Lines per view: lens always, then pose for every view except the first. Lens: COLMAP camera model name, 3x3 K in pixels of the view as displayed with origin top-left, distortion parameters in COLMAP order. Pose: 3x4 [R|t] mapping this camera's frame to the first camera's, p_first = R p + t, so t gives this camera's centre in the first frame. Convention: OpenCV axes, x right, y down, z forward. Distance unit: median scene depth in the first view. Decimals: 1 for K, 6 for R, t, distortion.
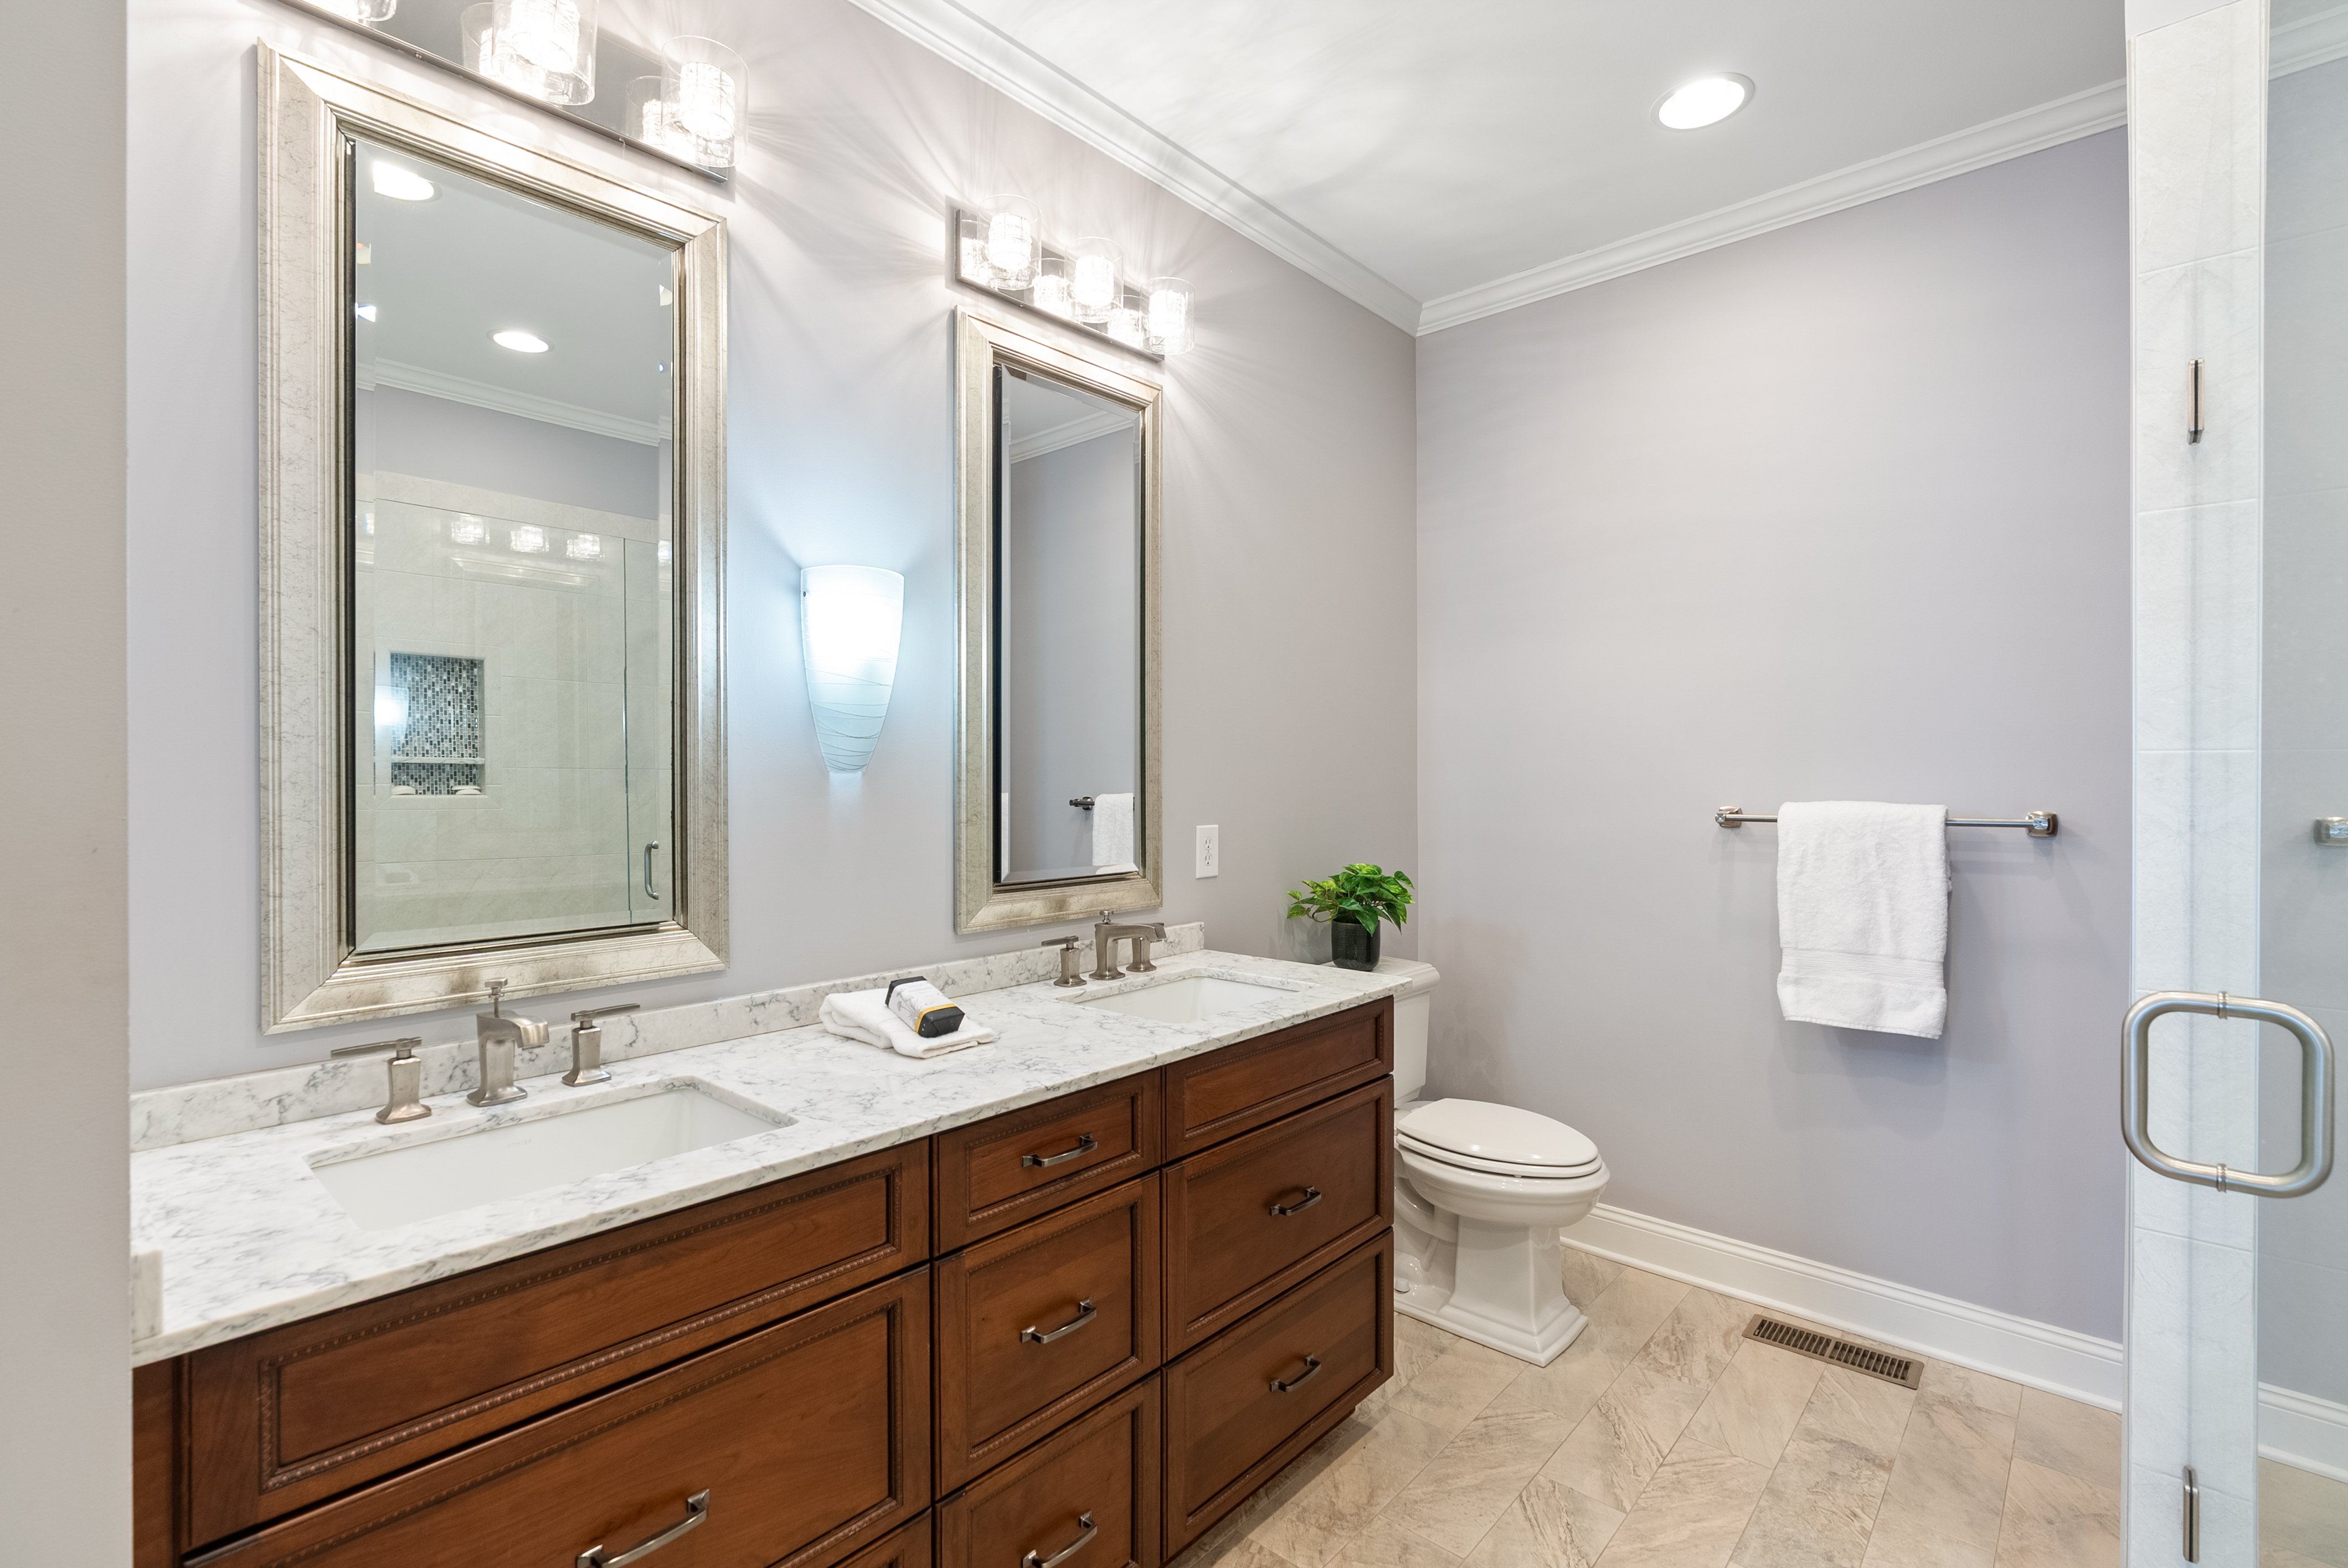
lens RADIAL K [[1077.3, 0, 1167.5], [0, 1077.3, 780.4], [0, 0, 1]] dist [-0.005022, 0.002675]
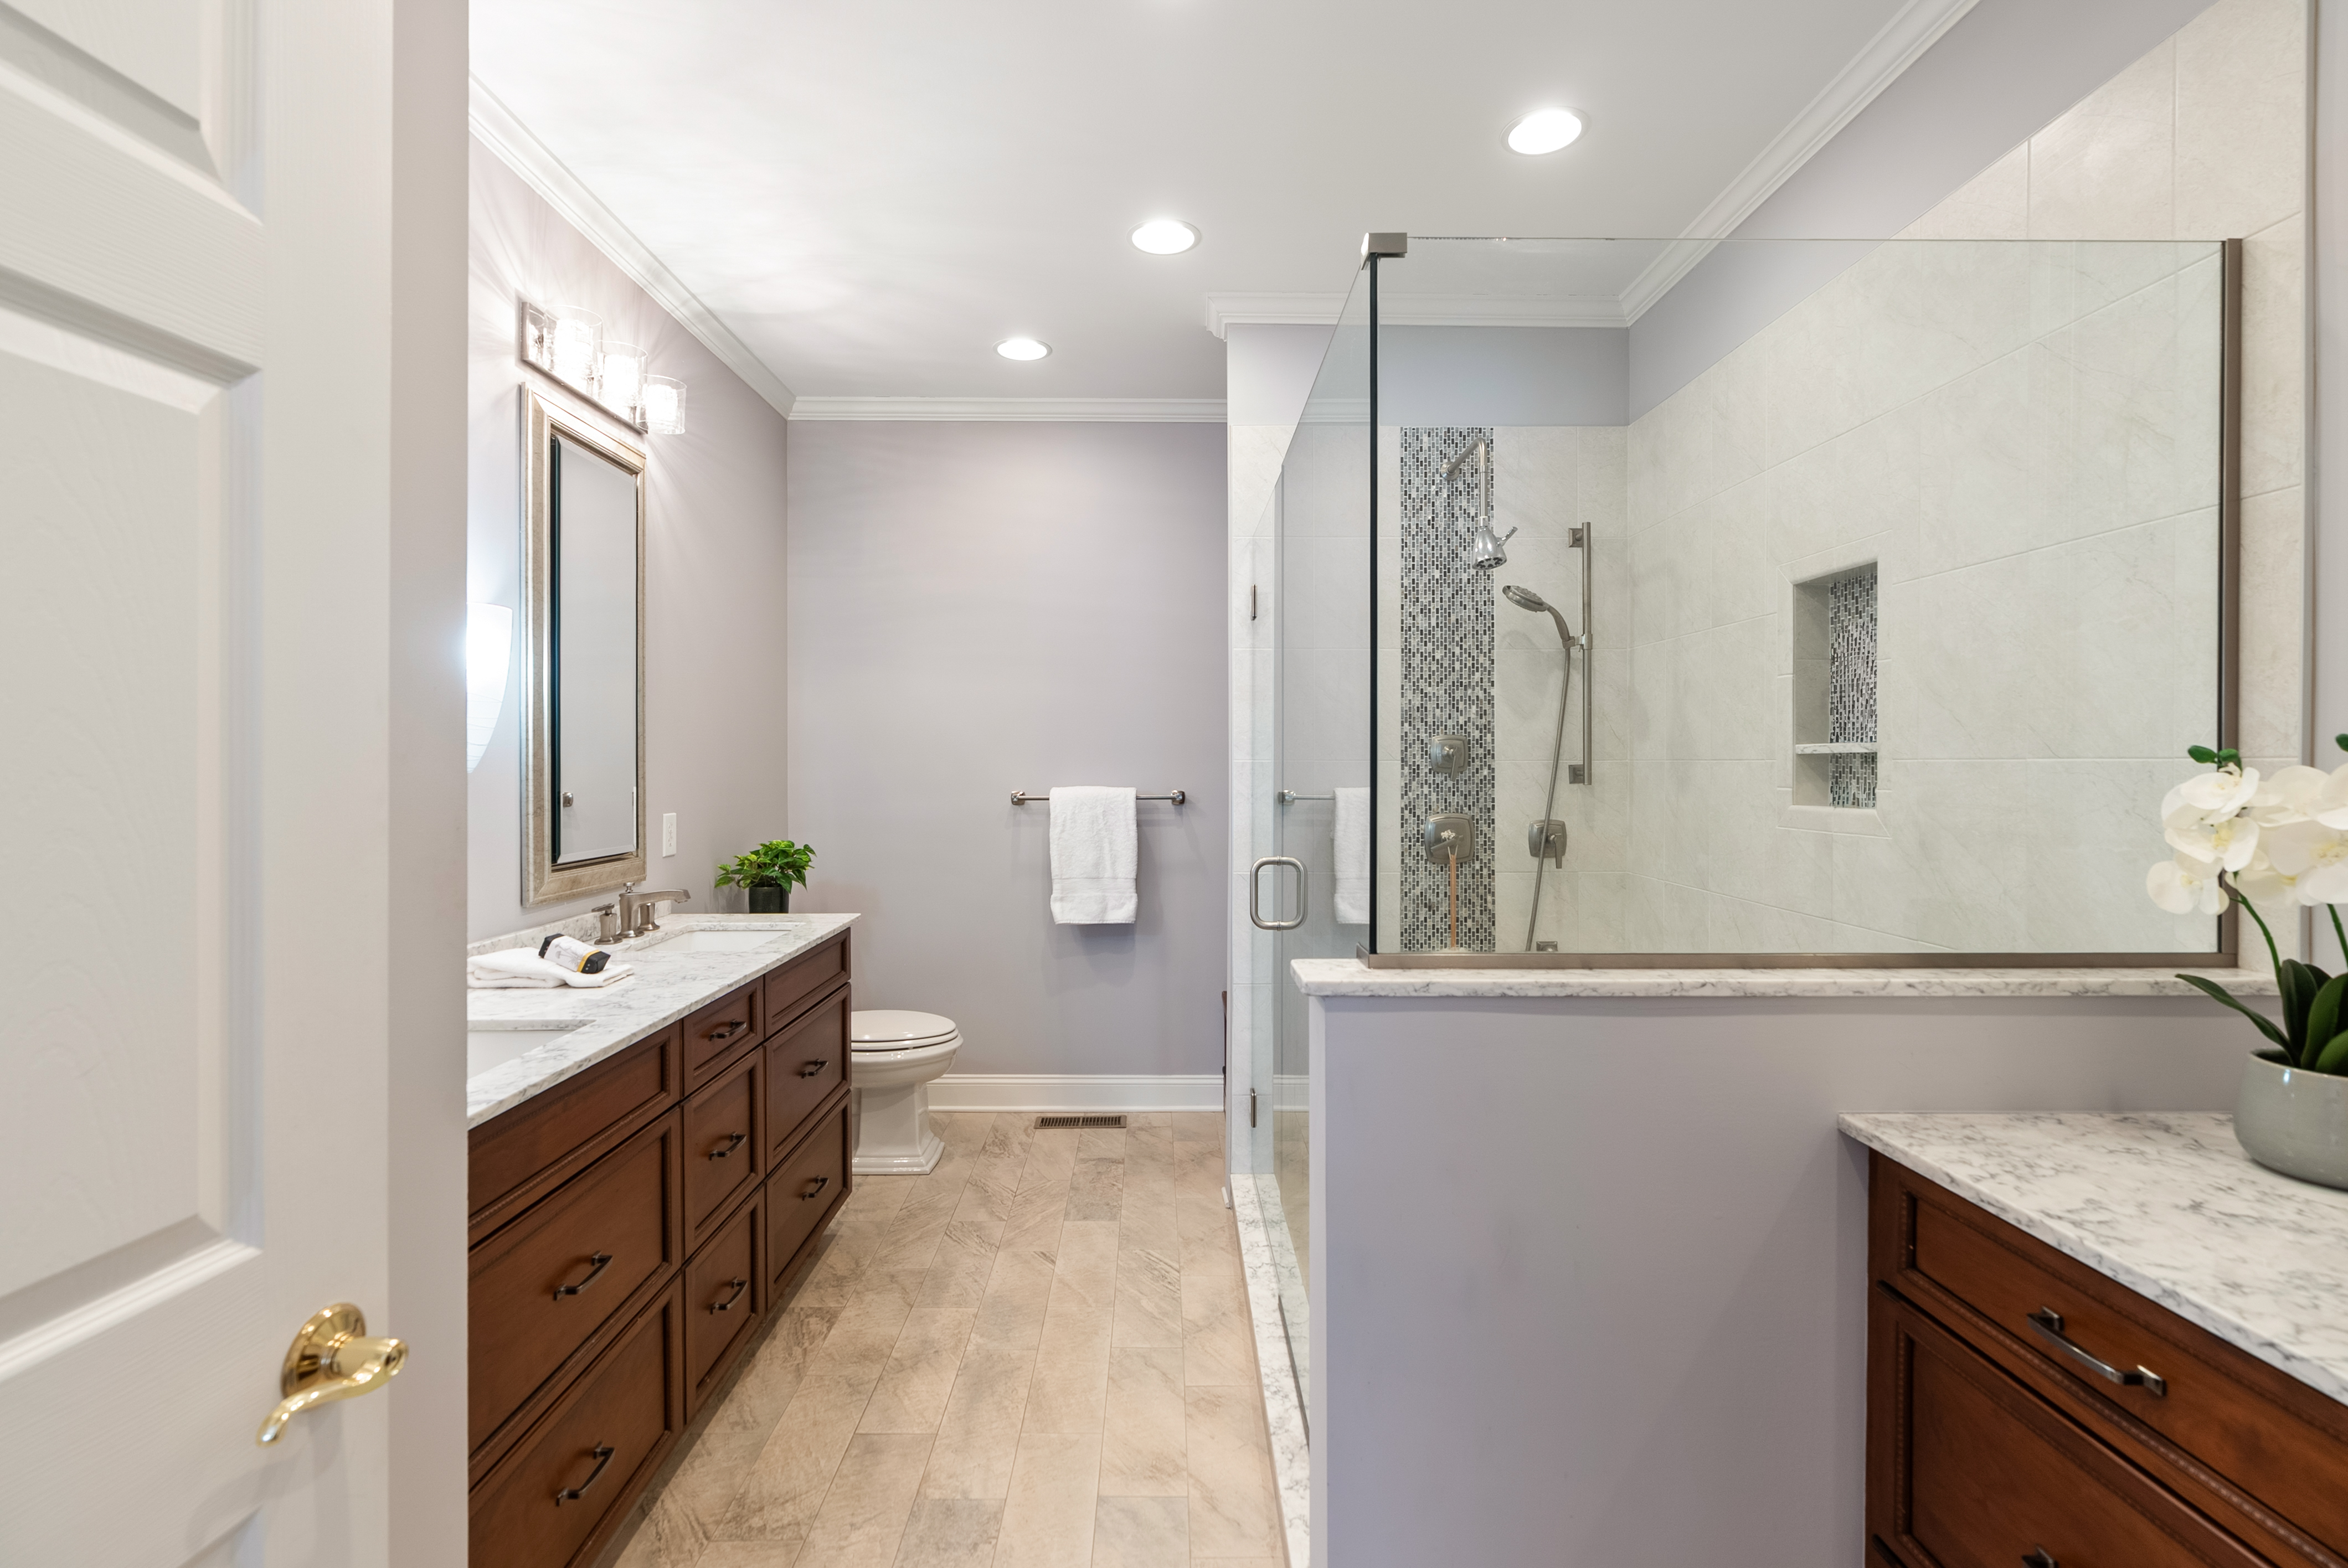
lens RADIAL K [[1077.3, 0, 1174.8], [0, 1077.3, 774.6], [0, 0, 1]] dist [-0.005022, 0.002675]
pose [[0.734181, -0.006600, 0.678922, -0.411159], [0.003401, 0.999976, 0.006043, -0.008347], [-0.678945, -0.002127, 0.734186, -0.316350]]
